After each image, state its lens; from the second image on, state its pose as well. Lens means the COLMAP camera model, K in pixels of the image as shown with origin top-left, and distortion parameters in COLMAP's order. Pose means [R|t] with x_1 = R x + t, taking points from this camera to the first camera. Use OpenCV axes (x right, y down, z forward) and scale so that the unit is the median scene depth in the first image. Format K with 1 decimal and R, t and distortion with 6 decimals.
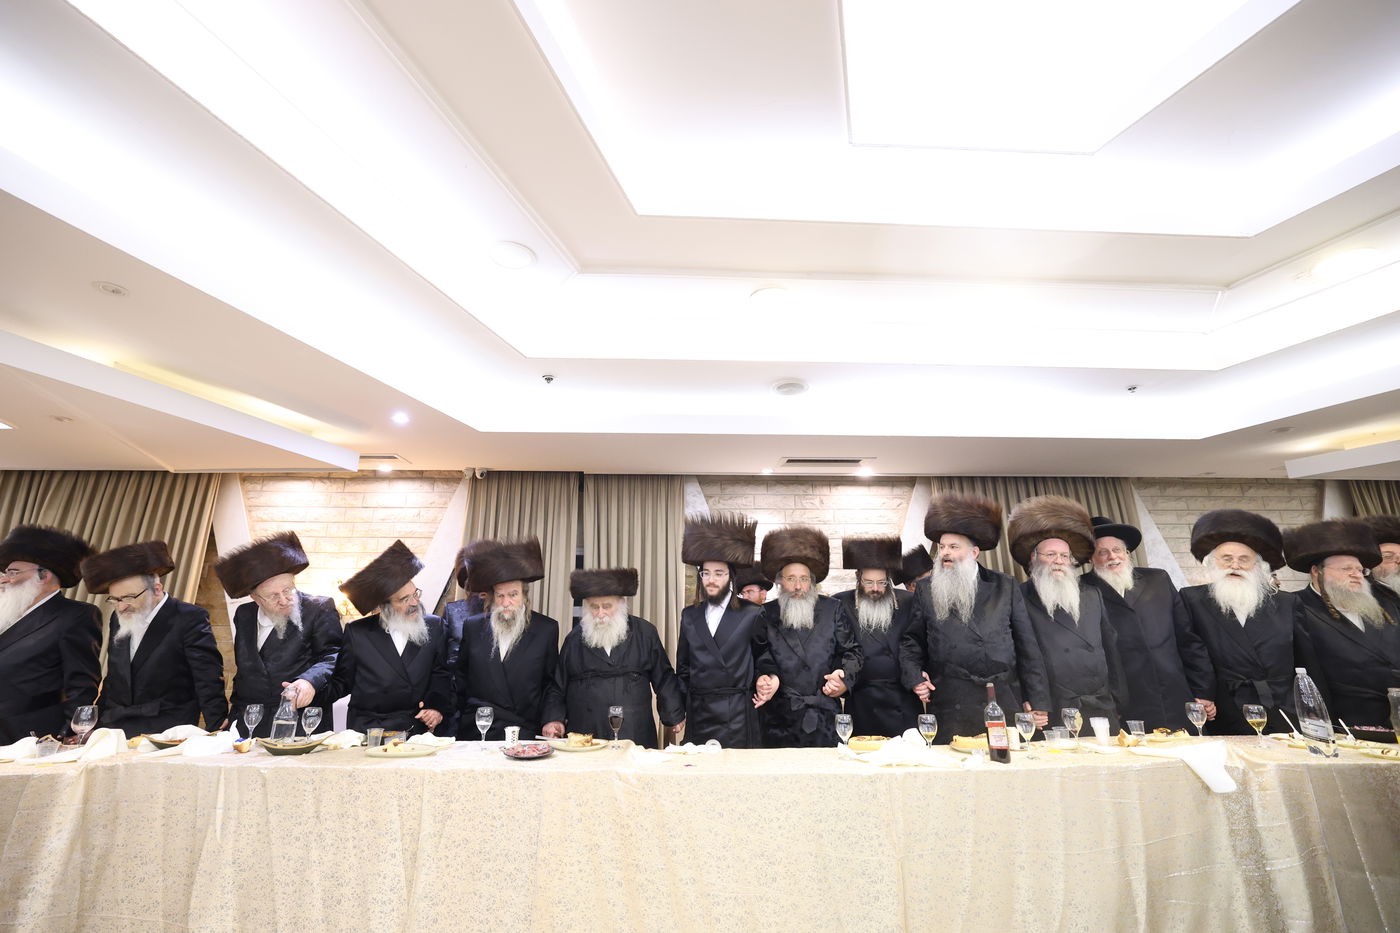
lens RADIAL K [[614.9, 0, 690.7], [0, 614.9, 463.1], [0, 0, 1]] dist [-0.056035, 0.022153]
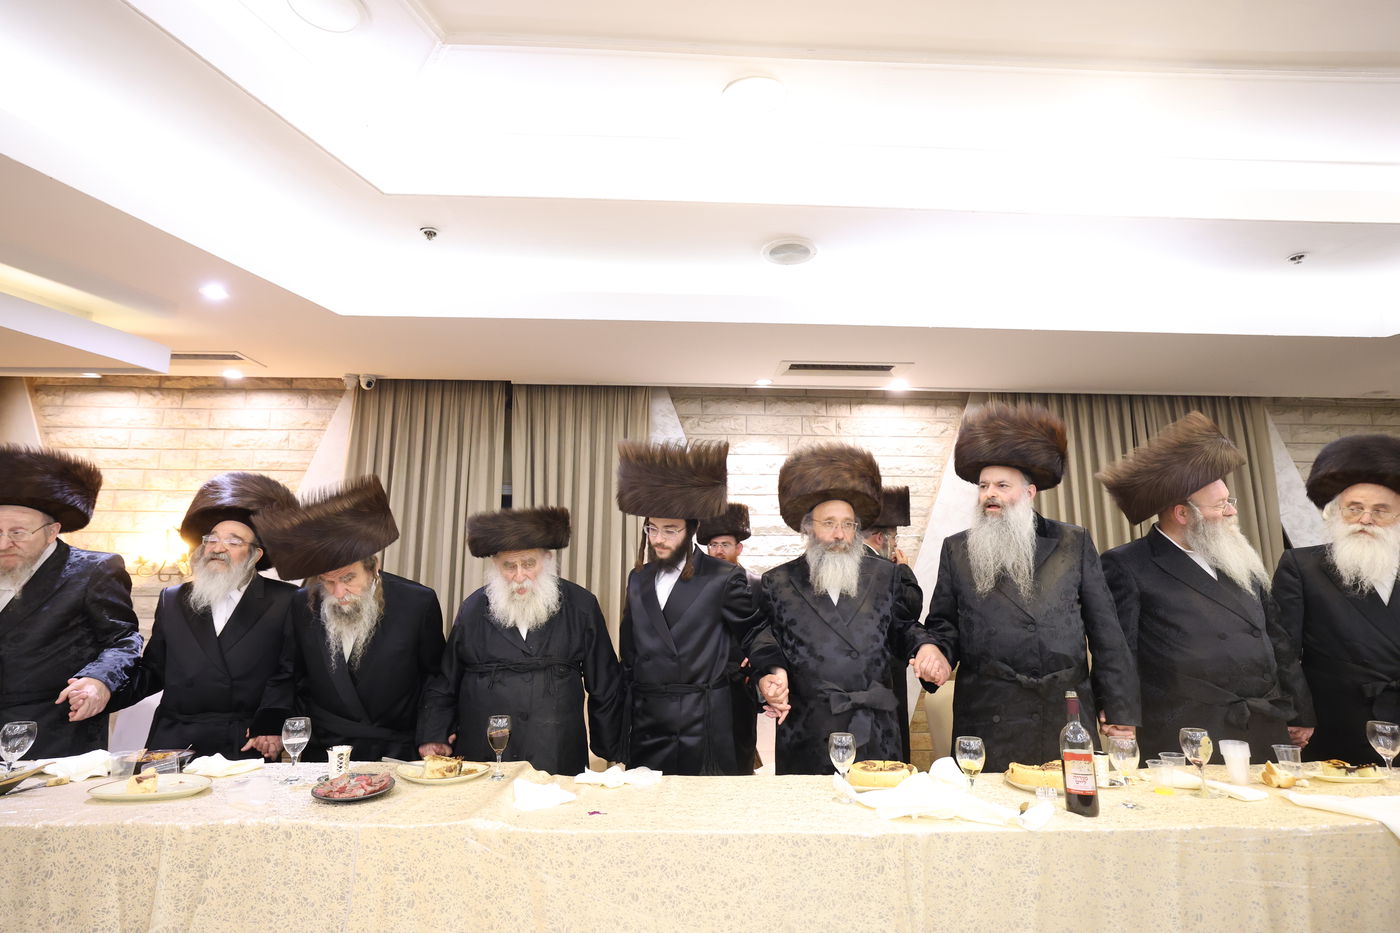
lens RADIAL K [[740.7, 0, 699.7], [0, 740.7, 471.4], [0, 0, 1]] dist [-0.034464, 0.024928]
pose [[0.999957, 0.007210, 0.005843, 0.089115], [-0.007803, 0.994030, 0.108829, 0.046962], [-0.005023, -0.108870, 0.994043, 0.234507]]
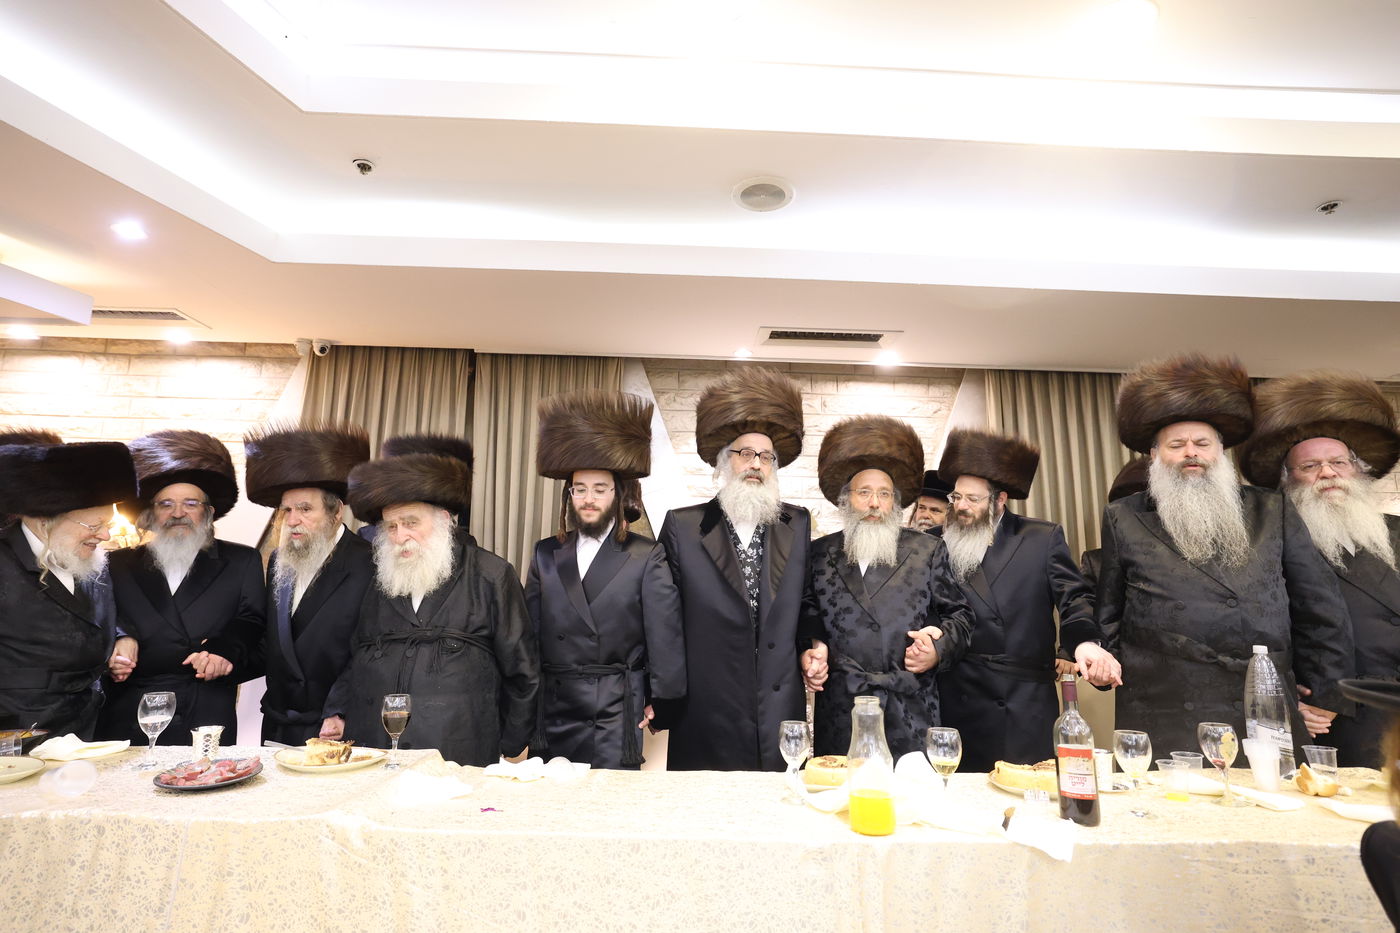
lens RADIAL K [[738.1, 0, 695.4], [0, 738.1, 469.9], [0, 0, 1]] dist [-0.041528, 0.030471]
pose [[0.999762, 0.021594, -0.003094, 0.154037], [-0.021162, 0.994487, 0.102700, 0.117025], [0.005295, -0.102610, 0.994708, 0.349147]]
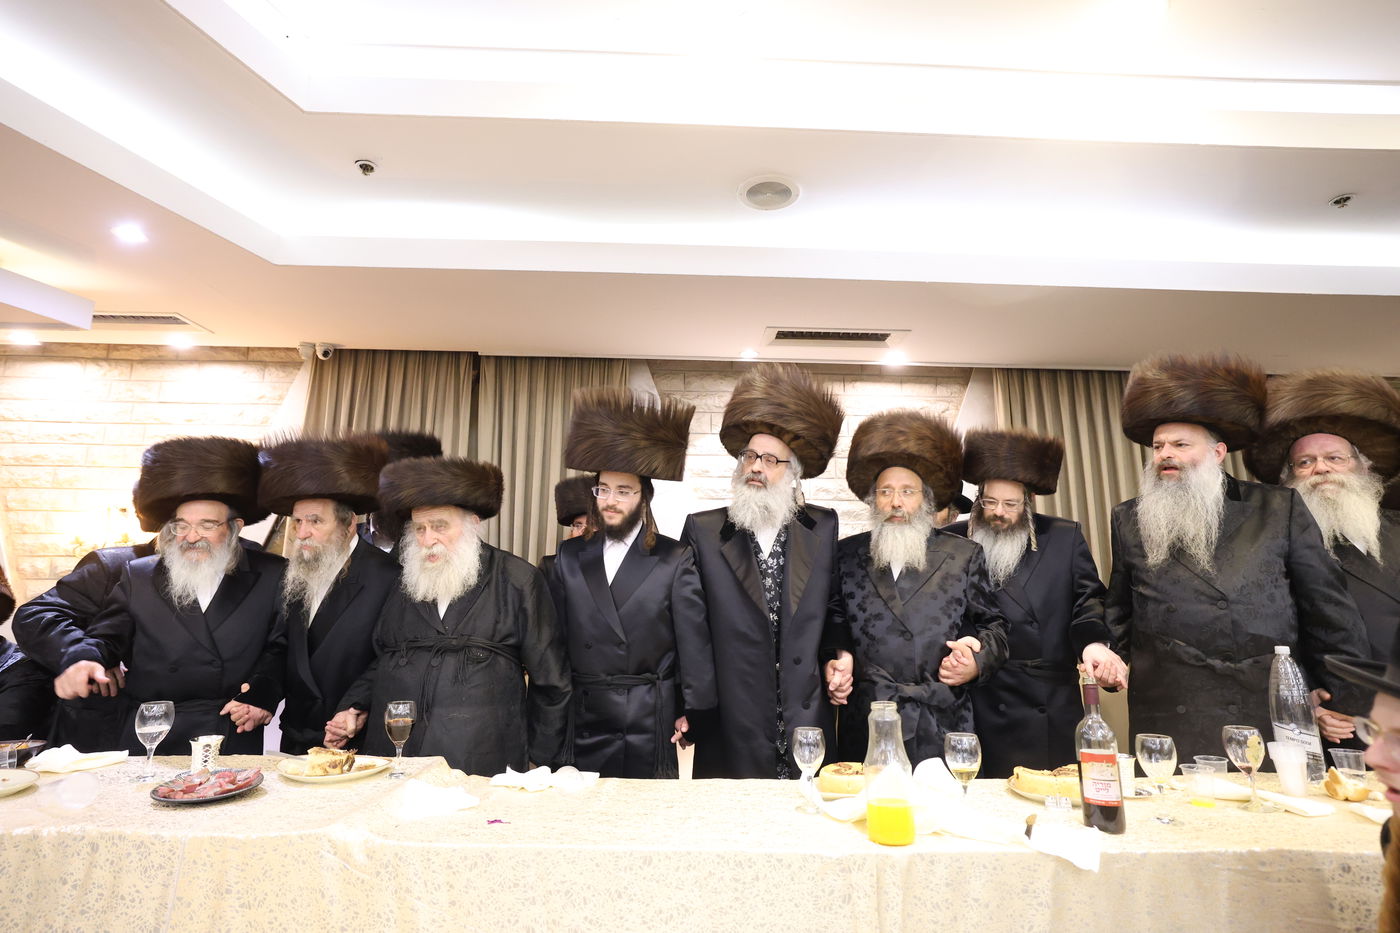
lens RADIAL K [[738.1, 0, 700.0], [0, 738.1, 466.5], [0, 0, 1]] dist [-0.044807, 0.033555]
pose [[0.999897, 0.013954, -0.003343, 0.149666], [-0.013575, 0.995425, 0.094582, 0.120374], [0.004647, -0.094527, 0.995511, 0.363473]]
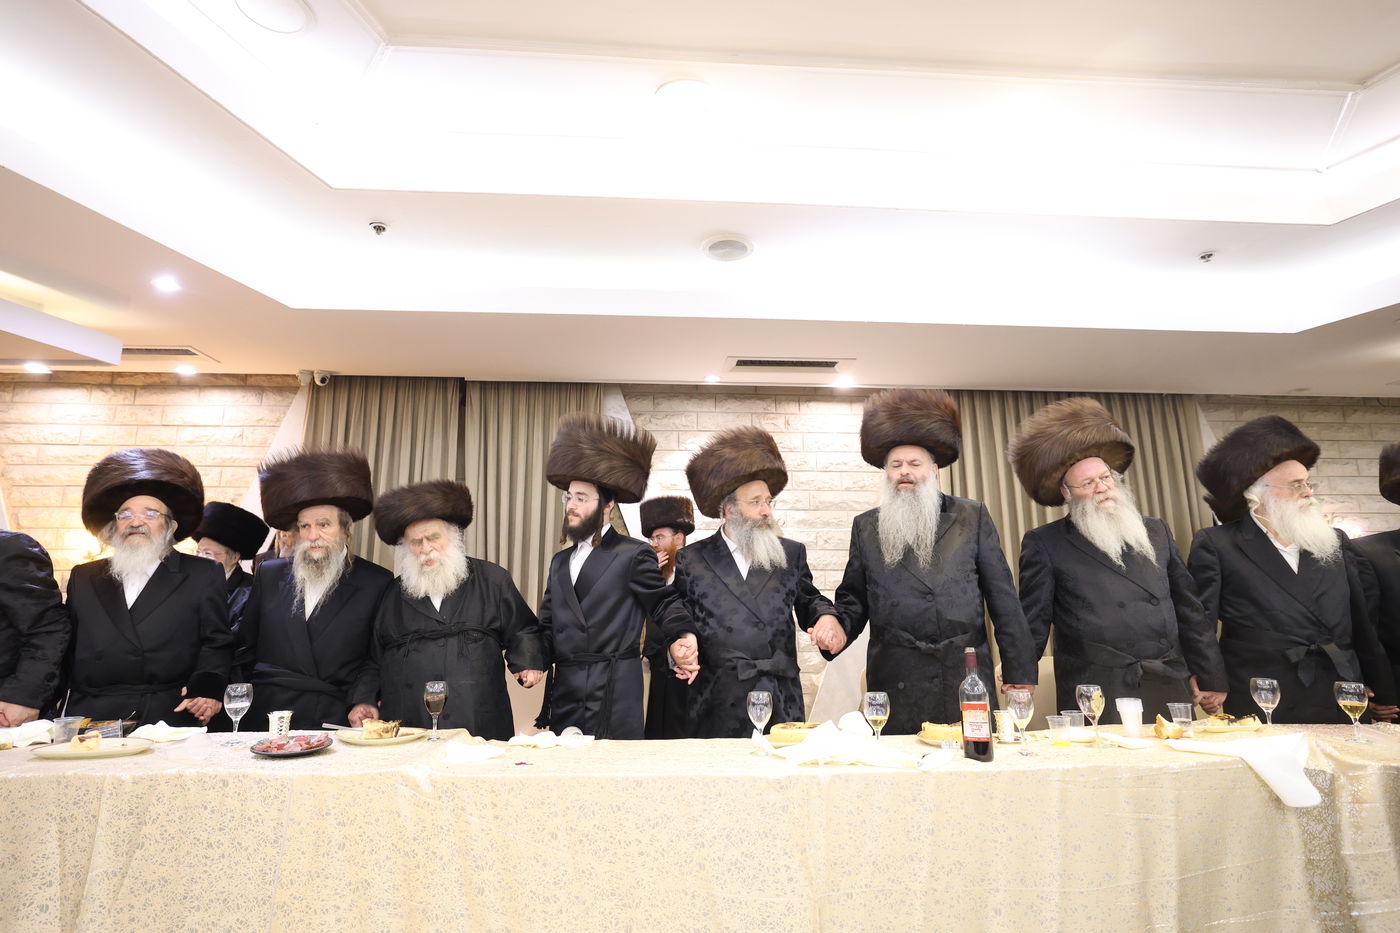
lens RADIAL K [[749.7, 0, 691.5], [0, 749.7, 469.0], [0, 0, 1]] dist [-0.034001, 0.026835]
pose [[0.999486, 0.004946, 0.031672, 0.141273], [-0.007760, 0.995970, 0.089349, 0.082245], [-0.031102, -0.089549, 0.995497, 0.170717]]
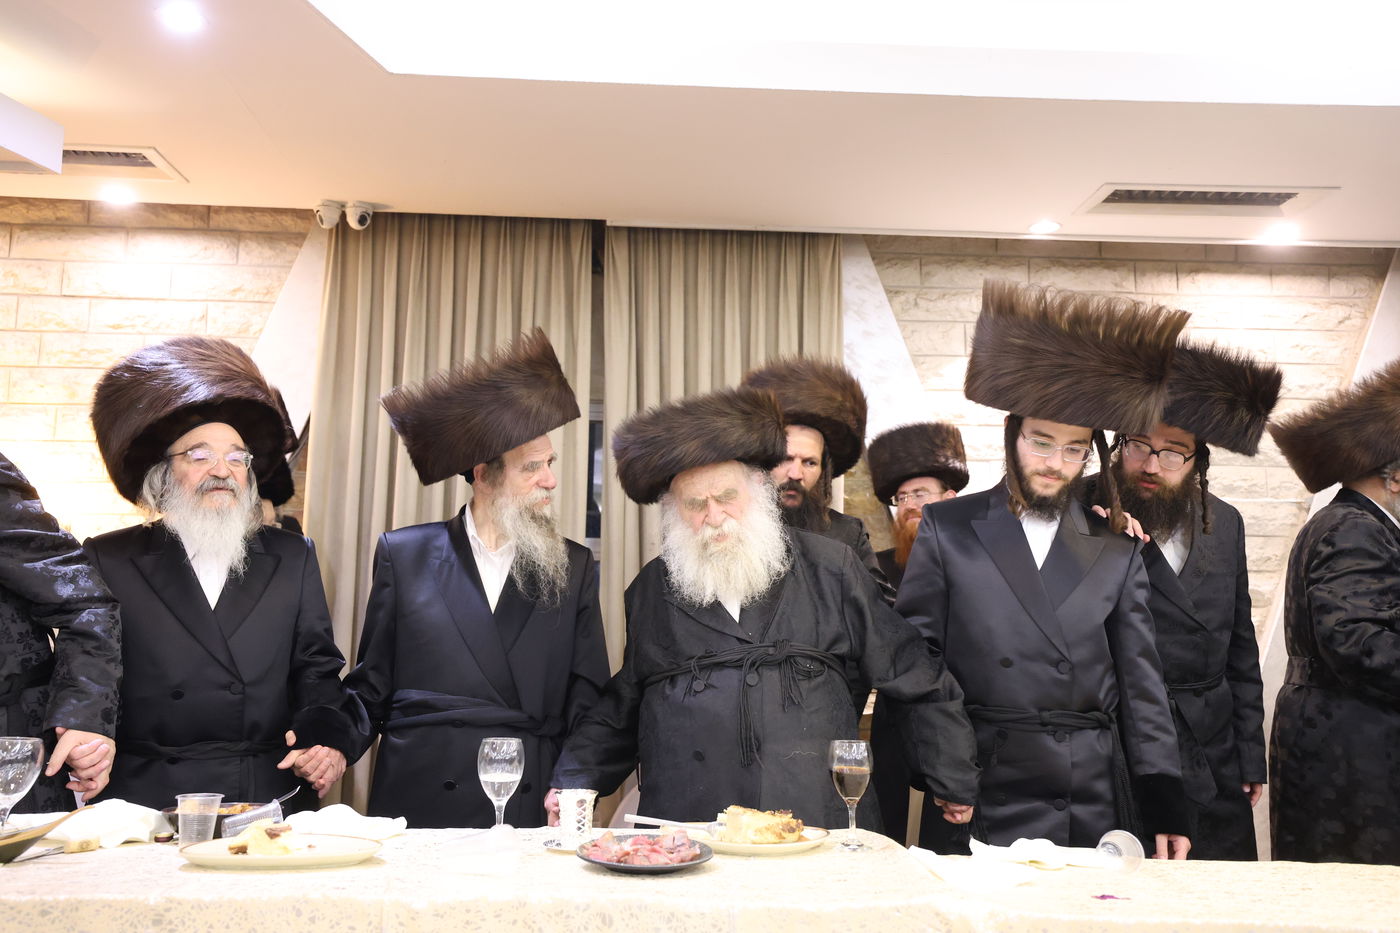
lens RADIAL K [[1254.6, 0, 700.0], [0, 1254.6, 466.5], [0, 0, 1]] dist [-0.001511, 0.125780]
pose [[0.999781, 0.020096, 0.005881, -0.223975], [-0.020689, 0.991358, 0.129545, 0.137273], [-0.003227, -0.129638, 0.991556, 0.263068]]
